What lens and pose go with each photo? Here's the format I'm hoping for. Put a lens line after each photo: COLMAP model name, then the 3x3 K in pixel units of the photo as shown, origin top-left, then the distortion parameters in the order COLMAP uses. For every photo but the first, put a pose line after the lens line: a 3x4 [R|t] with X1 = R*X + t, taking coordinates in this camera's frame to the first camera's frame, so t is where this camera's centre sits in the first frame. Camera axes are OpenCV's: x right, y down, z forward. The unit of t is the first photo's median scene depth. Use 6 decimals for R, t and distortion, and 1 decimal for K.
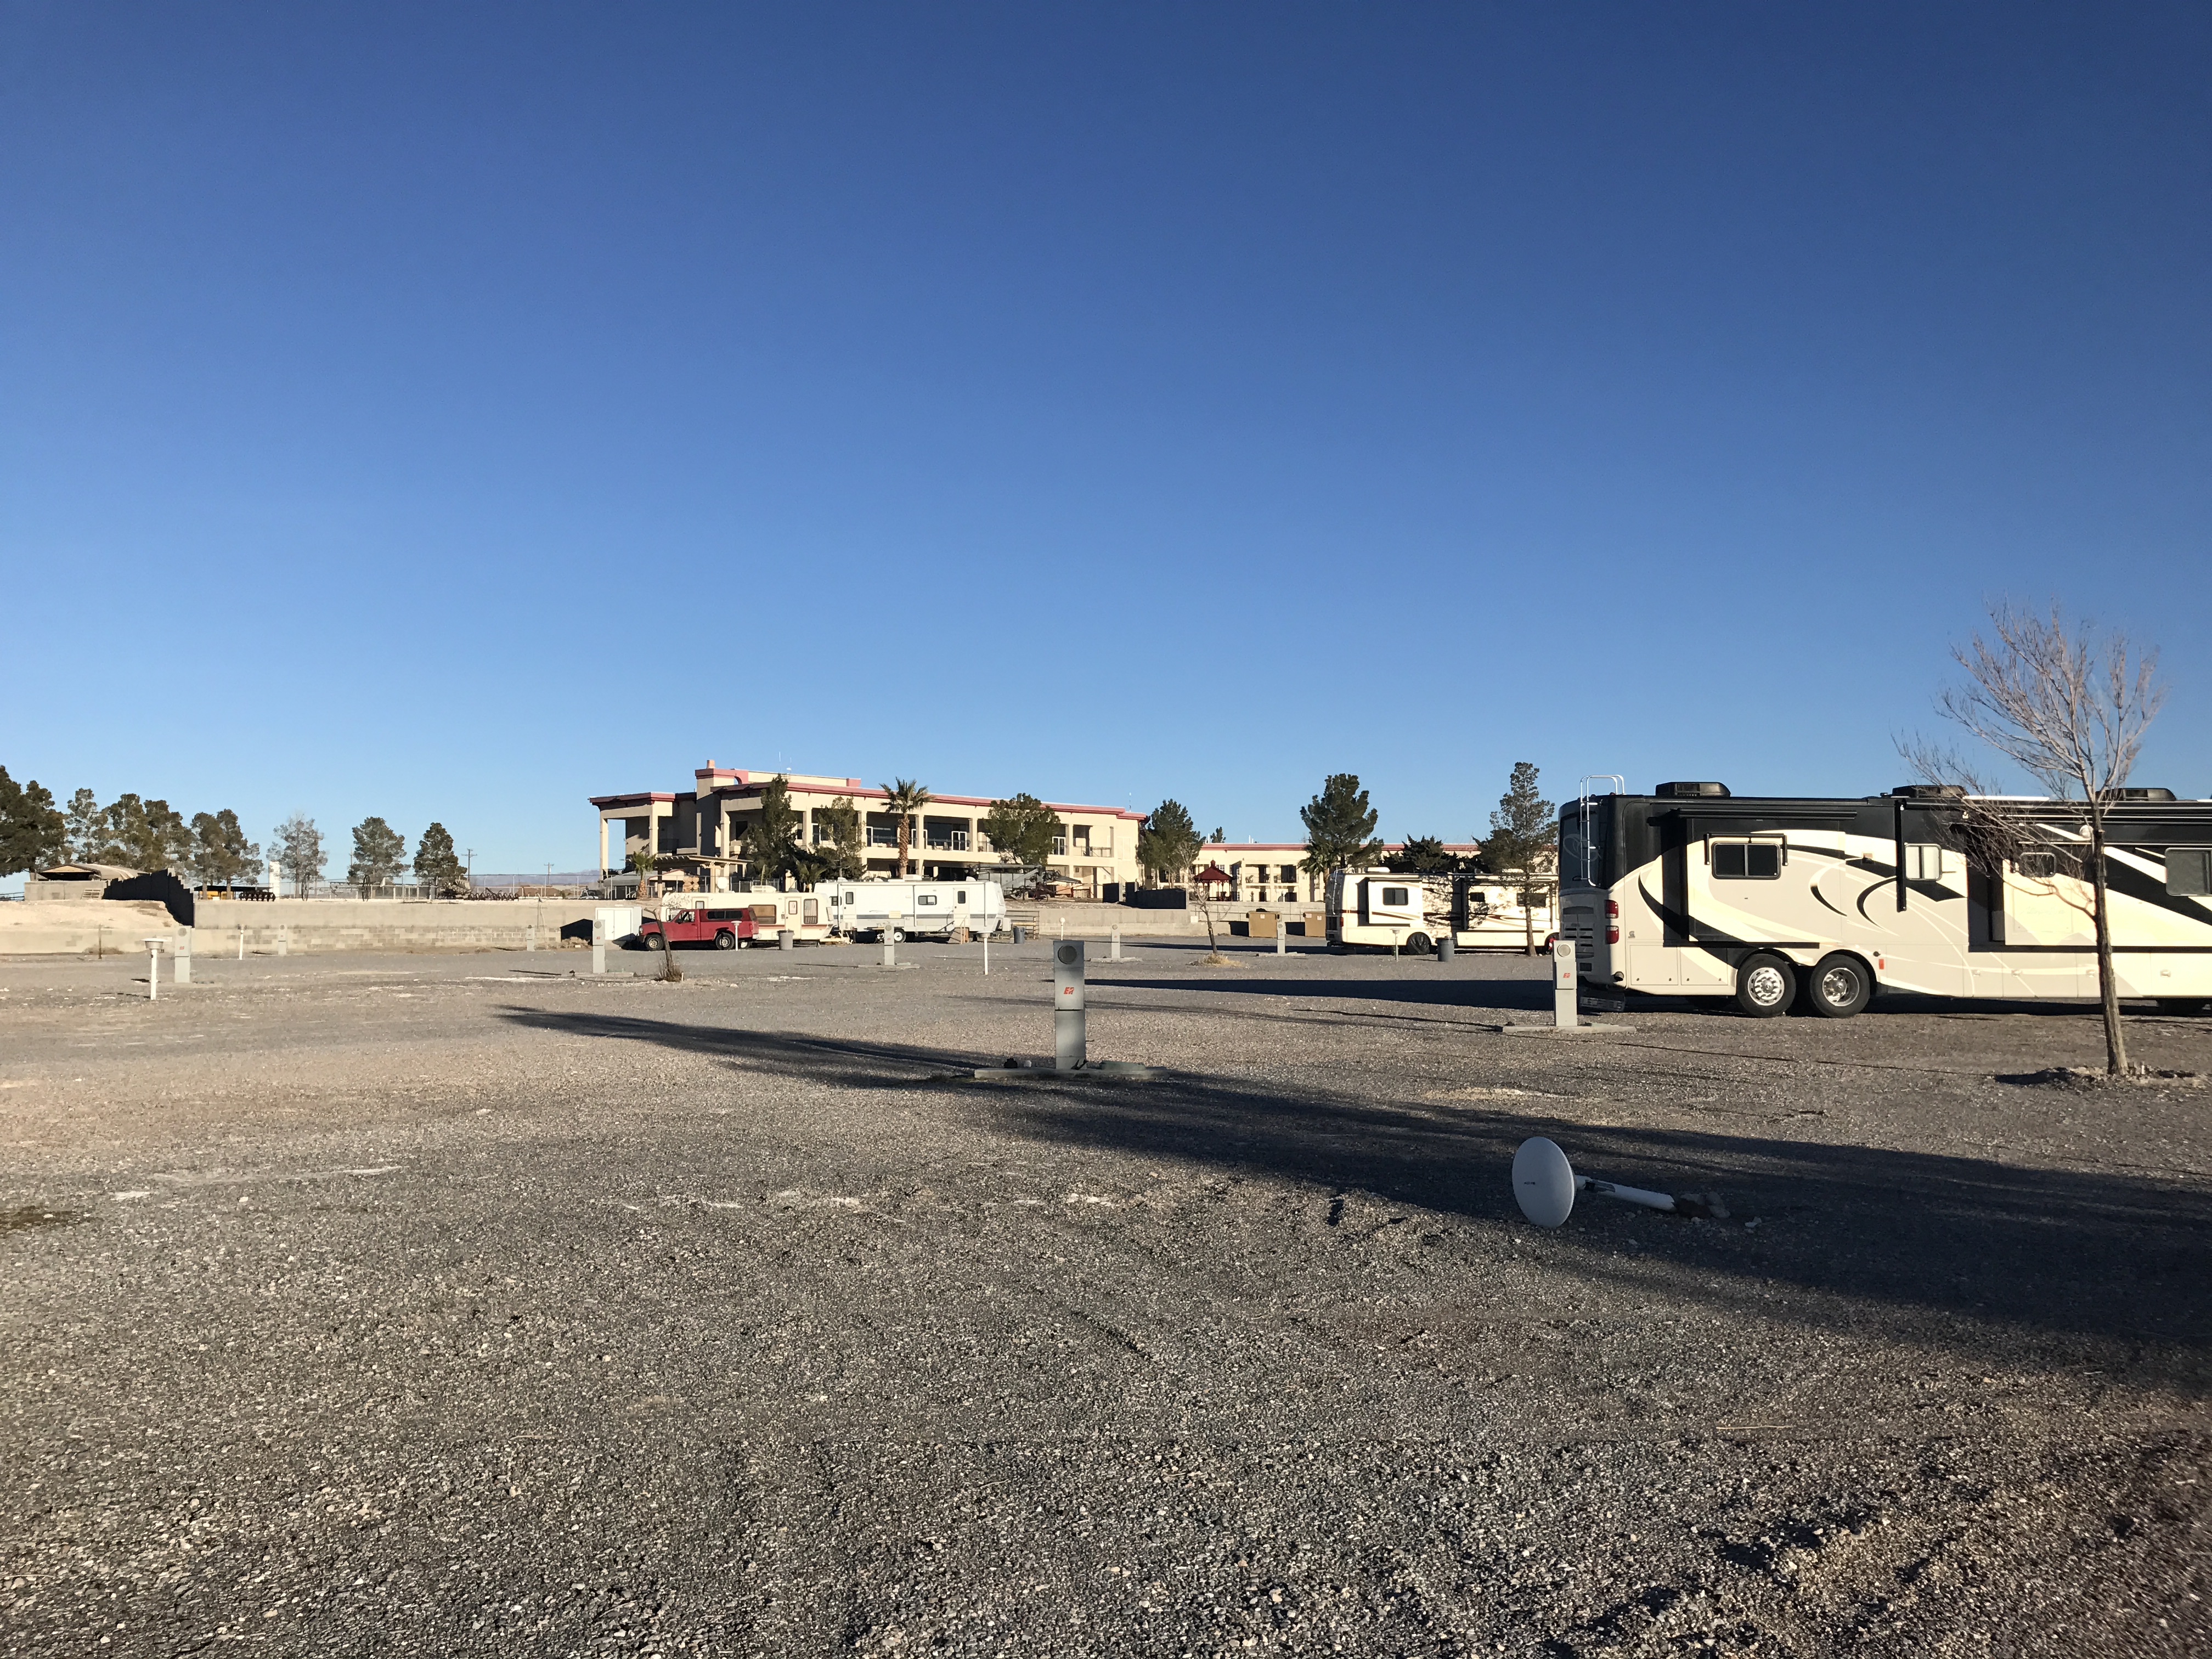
lens RADIAL K [[1814.0, 0, 1051.2], [0, 1814.0, 763.8], [0, 0, 1]] dist [0.094230, -0.306076]
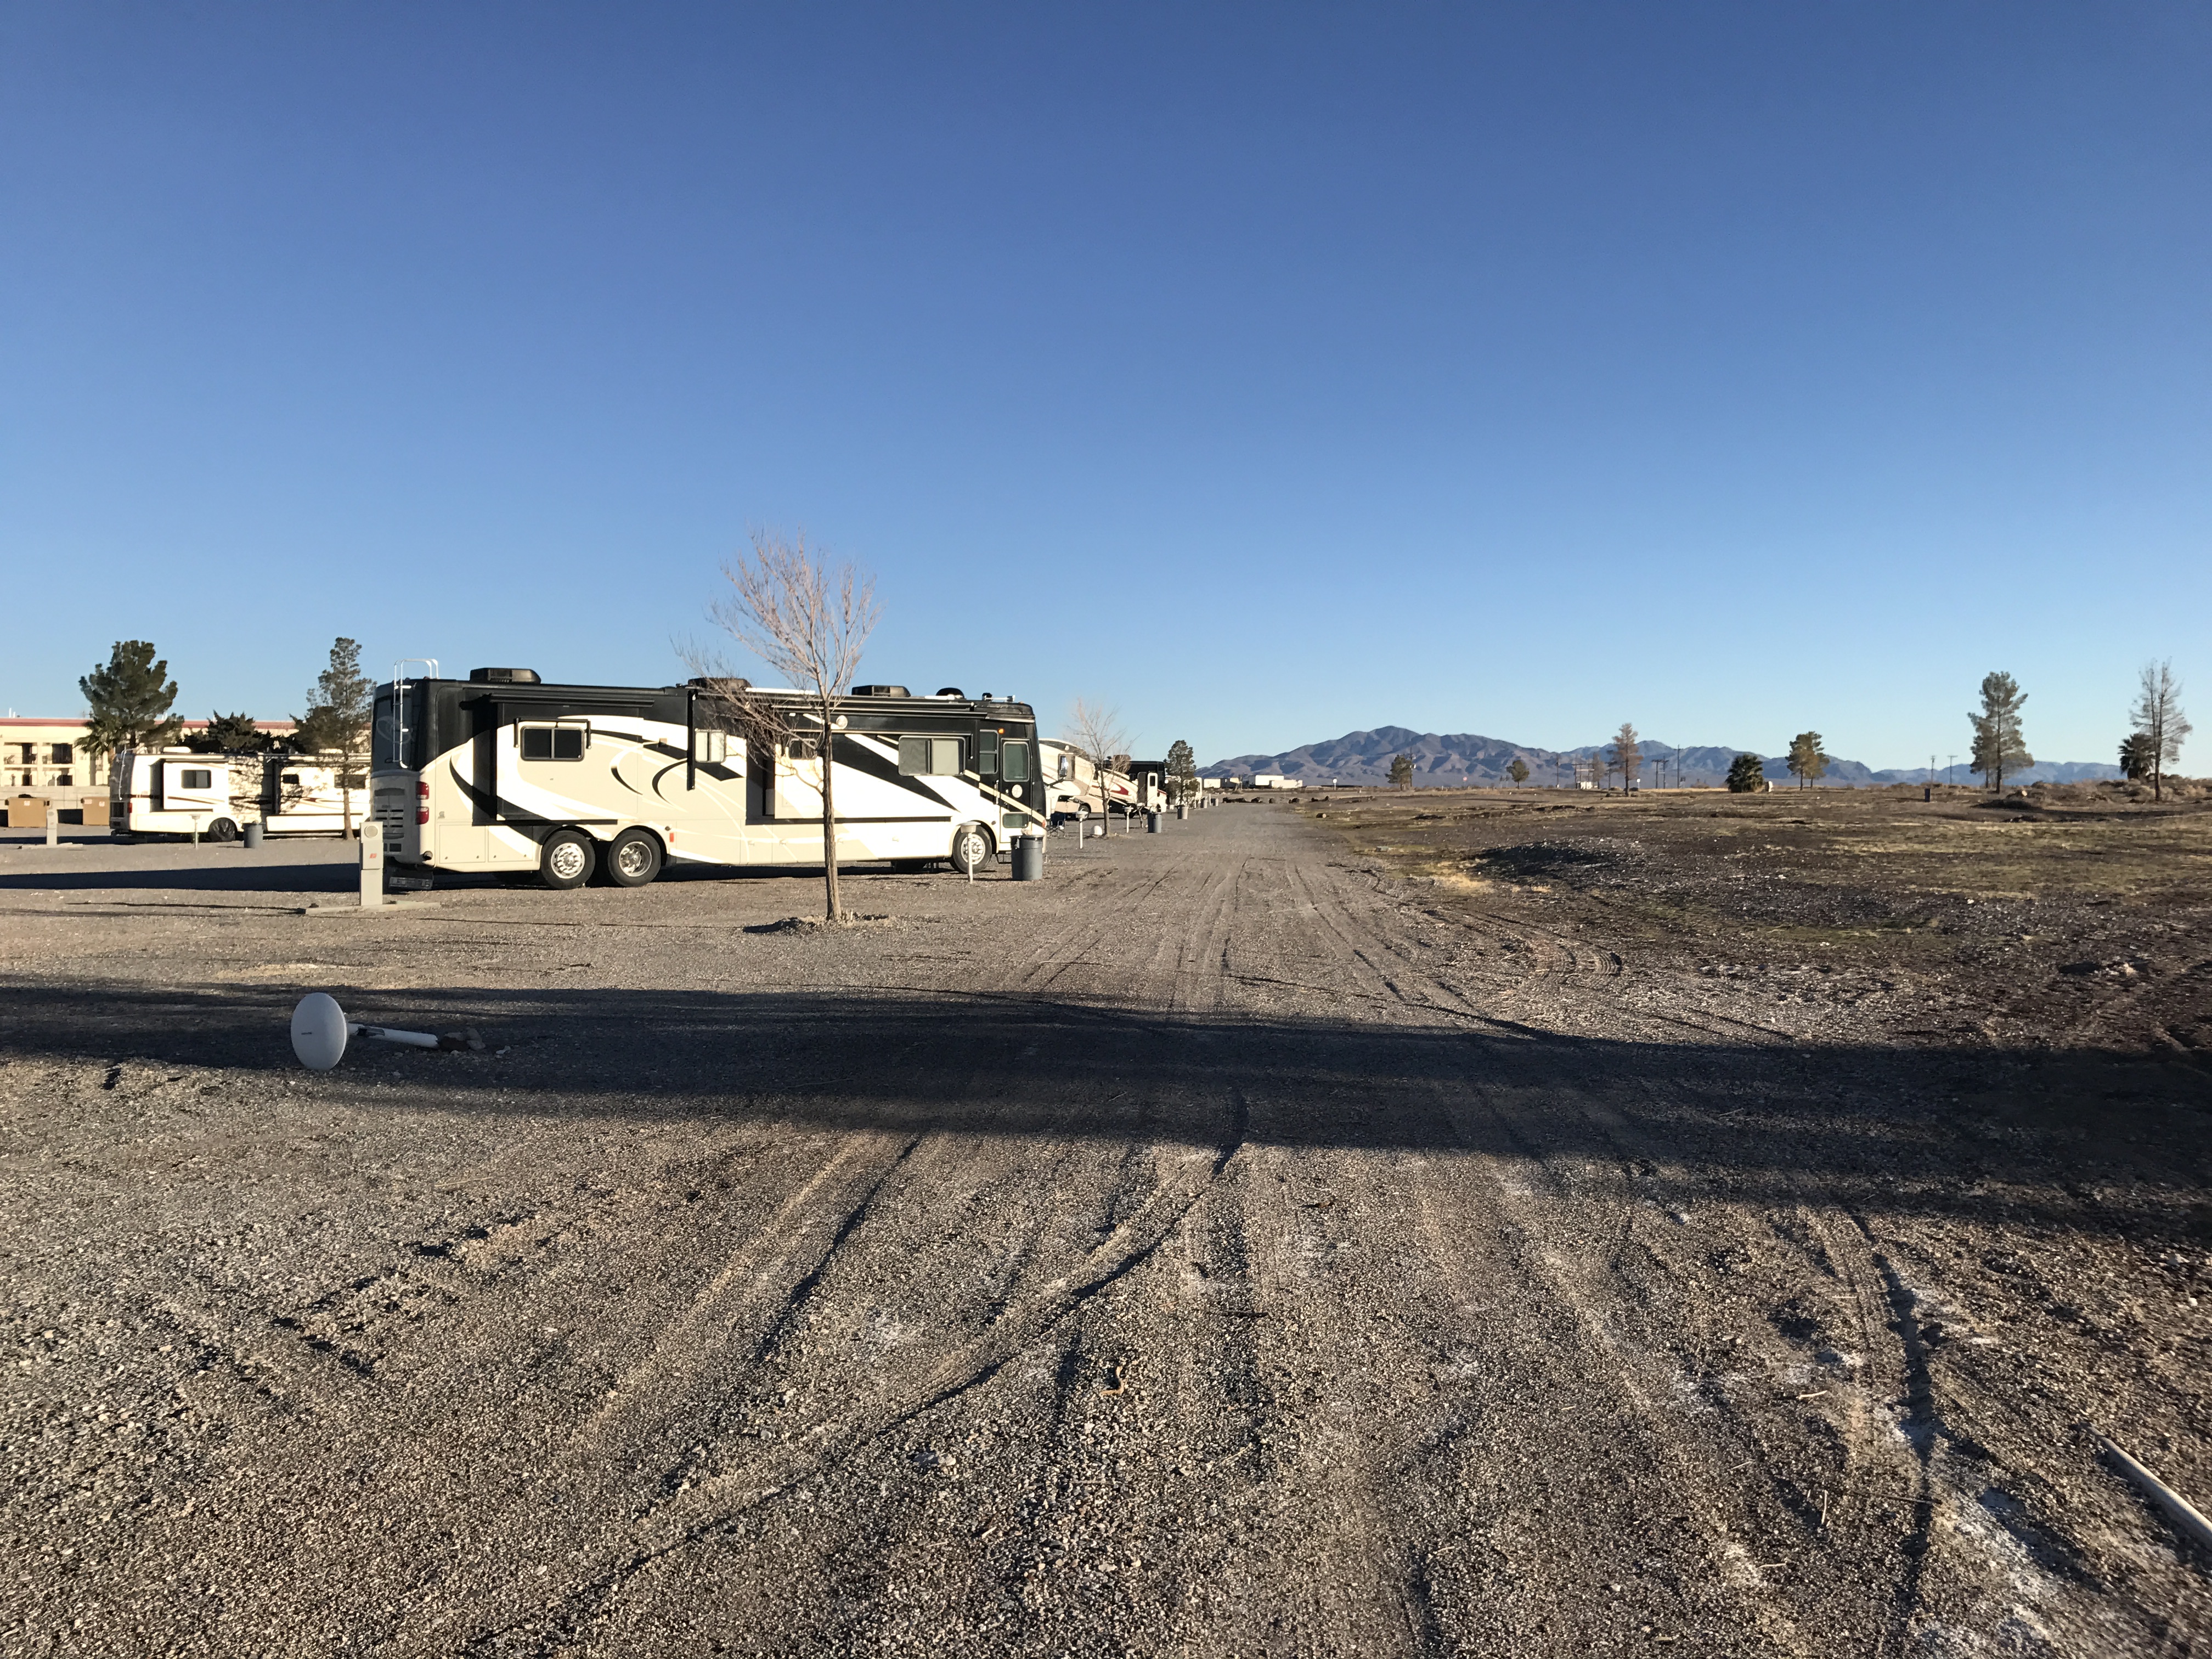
lens RADIAL K [[1865.8, 0, 1102.9], [0, 1865.8, 762.8], [0, 0, 1]] dist [0.007278, 0.009052]
pose [[0.804052, 0.000980, 0.594558, -0.004570], [-0.039501, 0.997877, 0.051775, -0.002614], [-0.593245, -0.065115, 0.802384, -0.033289]]
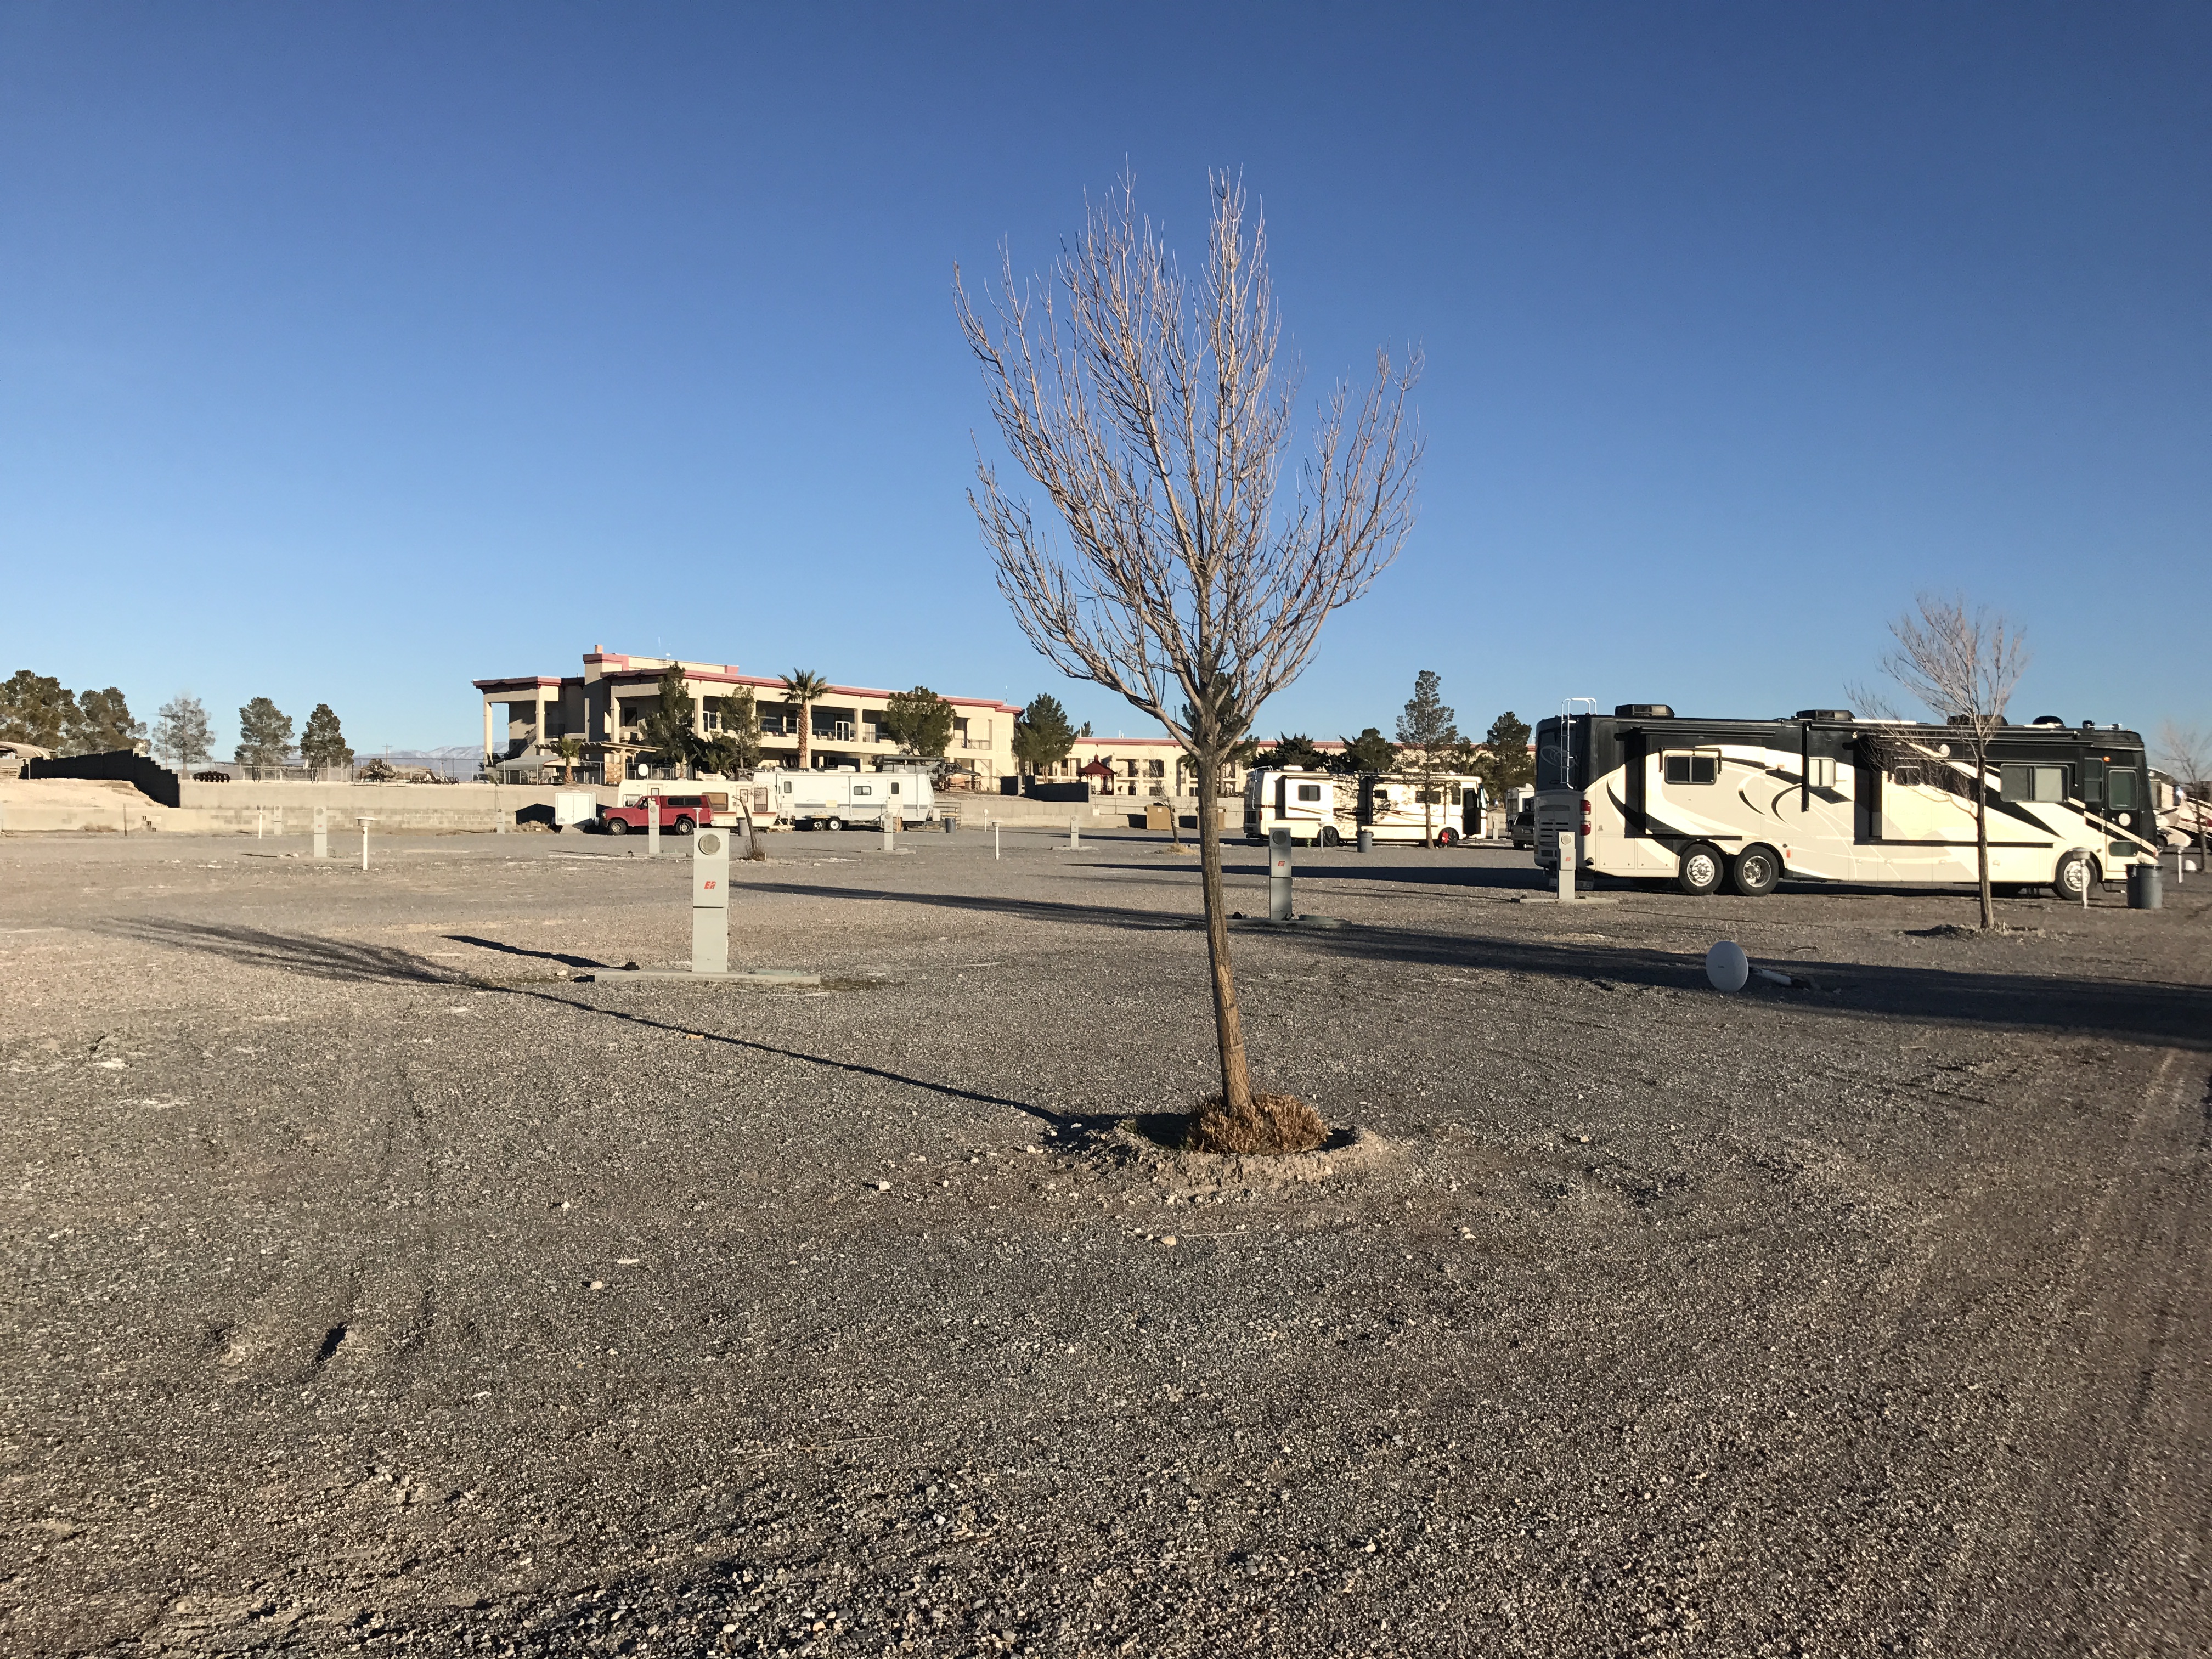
lens RADIAL K [[1865.8, 0, 1102.9], [0, 1865.8, 762.8], [0, 0, 1]] dist [0.007278, 0.009052]
pose [[0.992721, 0.015344, 0.119452, -0.086663], [-0.022405, 0.998065, 0.058001, -0.008410], [-0.118331, -0.060255, 0.991144, -0.108408]]
